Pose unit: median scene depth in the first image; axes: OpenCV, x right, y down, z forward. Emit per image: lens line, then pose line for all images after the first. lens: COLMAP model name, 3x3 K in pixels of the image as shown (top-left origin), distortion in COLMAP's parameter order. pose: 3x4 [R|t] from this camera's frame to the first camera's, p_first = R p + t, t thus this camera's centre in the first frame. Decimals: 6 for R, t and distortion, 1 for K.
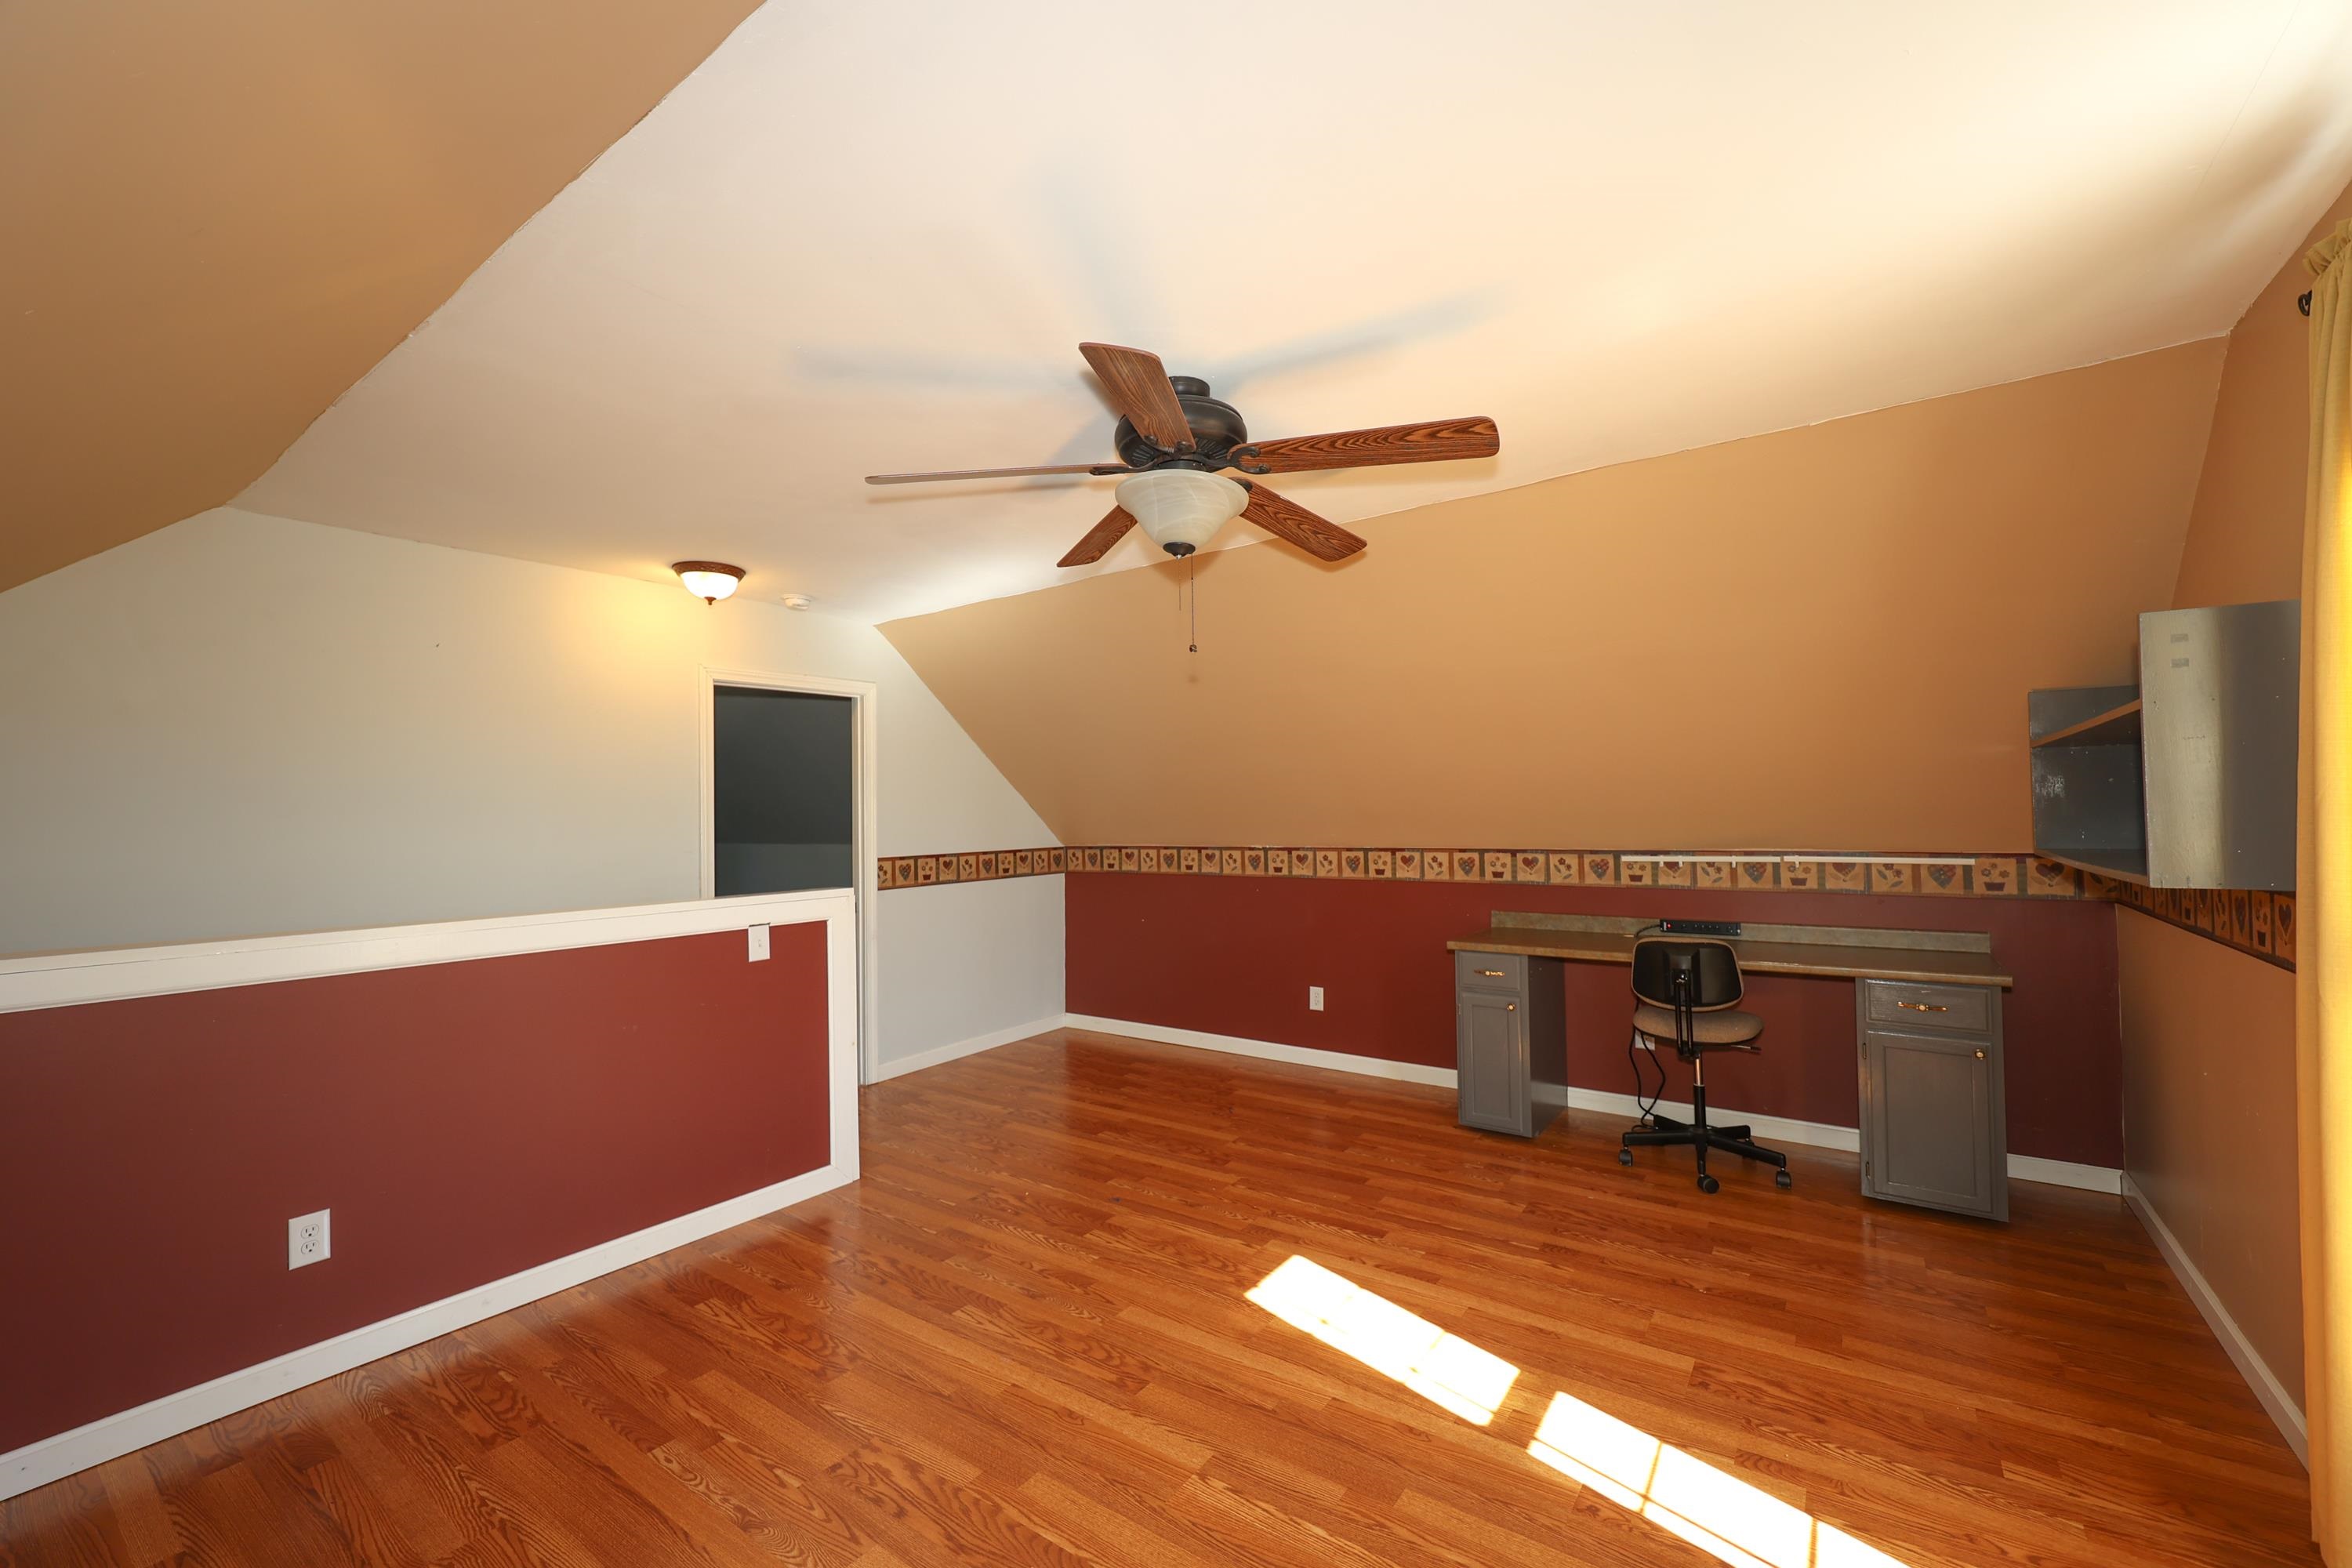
lens RADIAL K [[963.0, 0, 1186.3], [0, 963.0, 791.5], [0, 0, 1]] dist [0.000773, 0.000174]
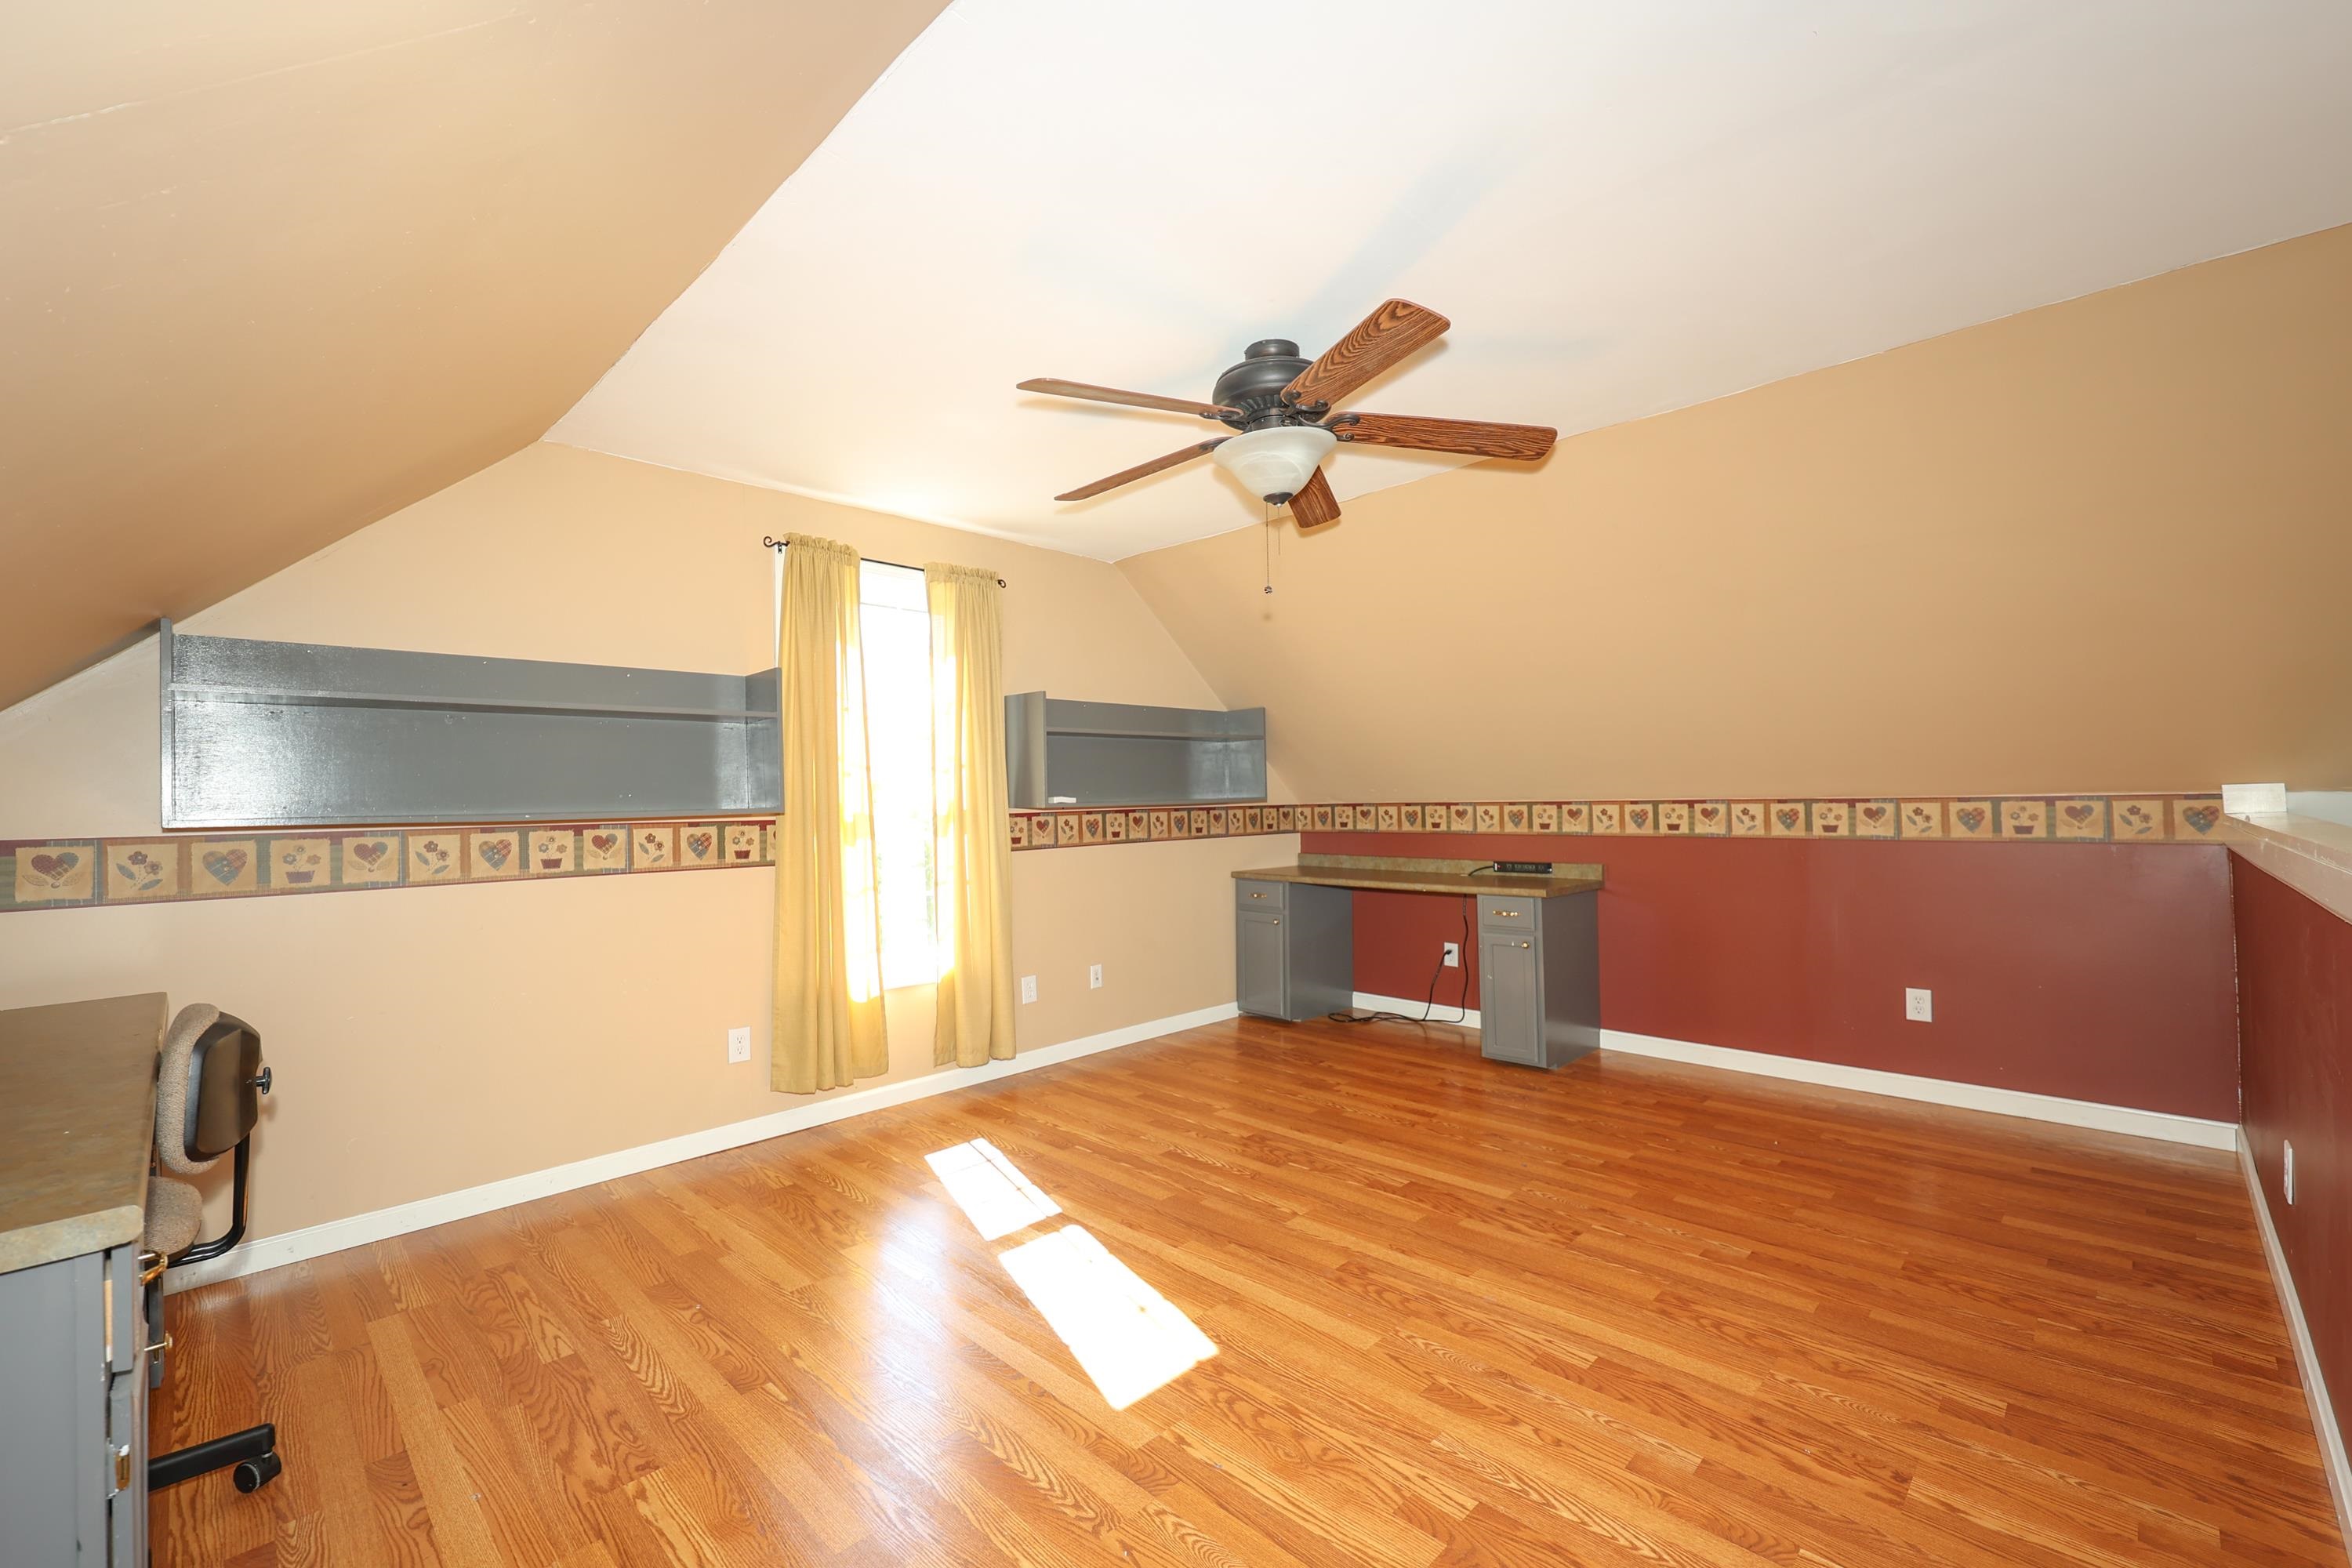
lens RADIAL K [[963.0, 0, 1186.3], [0, 963.0, 791.5], [0, 0, 1]] dist [0.000773, 0.000174]
pose [[-0.986186, 0.040078, 0.160722, -0.061111], [0.034982, 0.998795, -0.034413, 0.103380], [-0.161907, -0.028315, -0.986400, 1.902731]]
